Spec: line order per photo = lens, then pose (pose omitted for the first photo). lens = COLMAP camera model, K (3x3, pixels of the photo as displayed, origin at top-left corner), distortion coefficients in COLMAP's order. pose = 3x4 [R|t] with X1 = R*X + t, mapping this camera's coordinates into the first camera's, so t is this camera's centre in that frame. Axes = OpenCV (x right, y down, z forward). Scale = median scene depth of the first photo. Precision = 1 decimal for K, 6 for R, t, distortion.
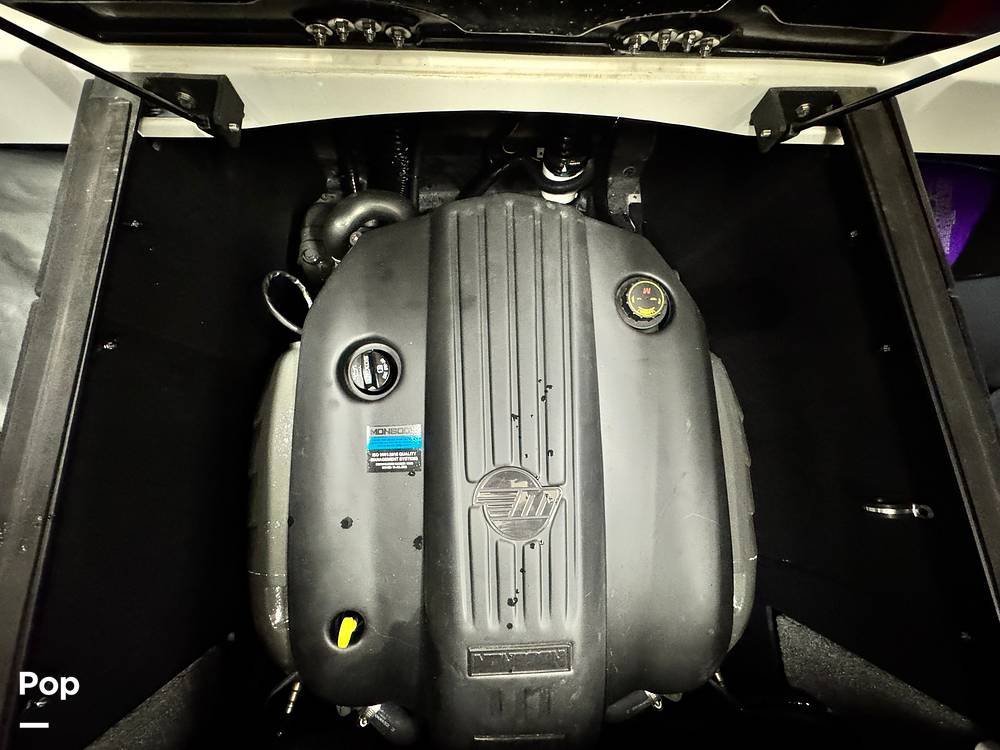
lens RADIAL K [[398.5, 0, 498.6], [0, 398.5, 372.8], [0, 0, 1]] dist [-0.001654, 0.000308]
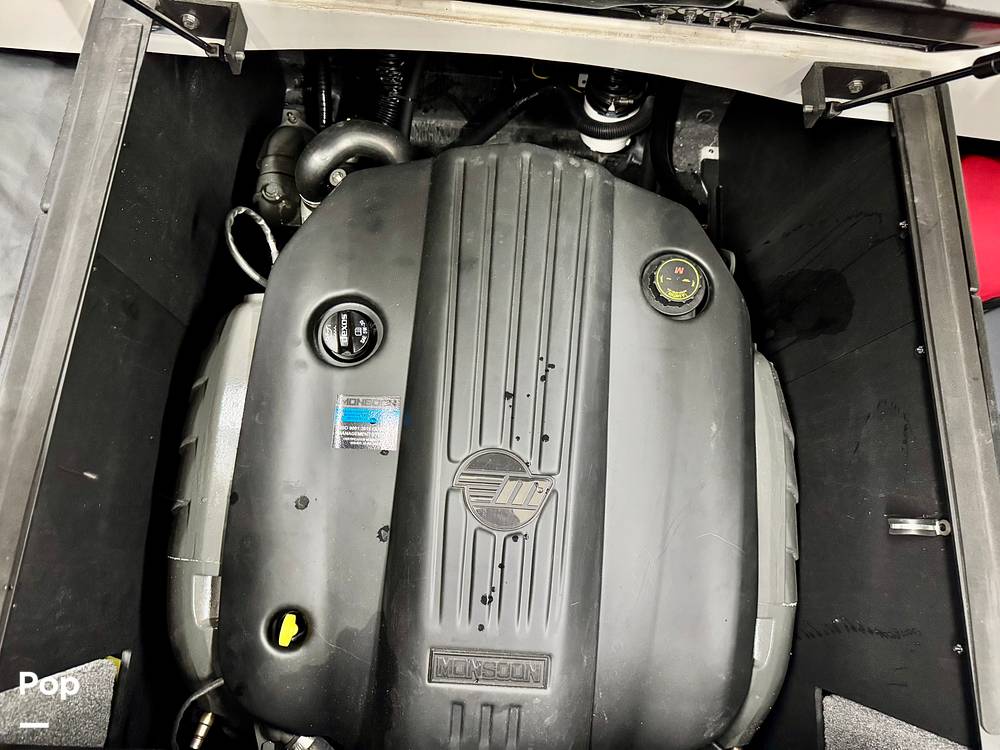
lens RADIAL K [[705.1, 0, 506.5], [0, 705.1, 367.0], [0, 0, 1]] dist [0.088684, -0.113428]
pose [[0.995939, 0.089995, -0.002345, 0.031323], [-0.089918, 0.993125, -0.074945, 0.157032], [-0.004416, 0.074852, 0.997185, -0.531420]]
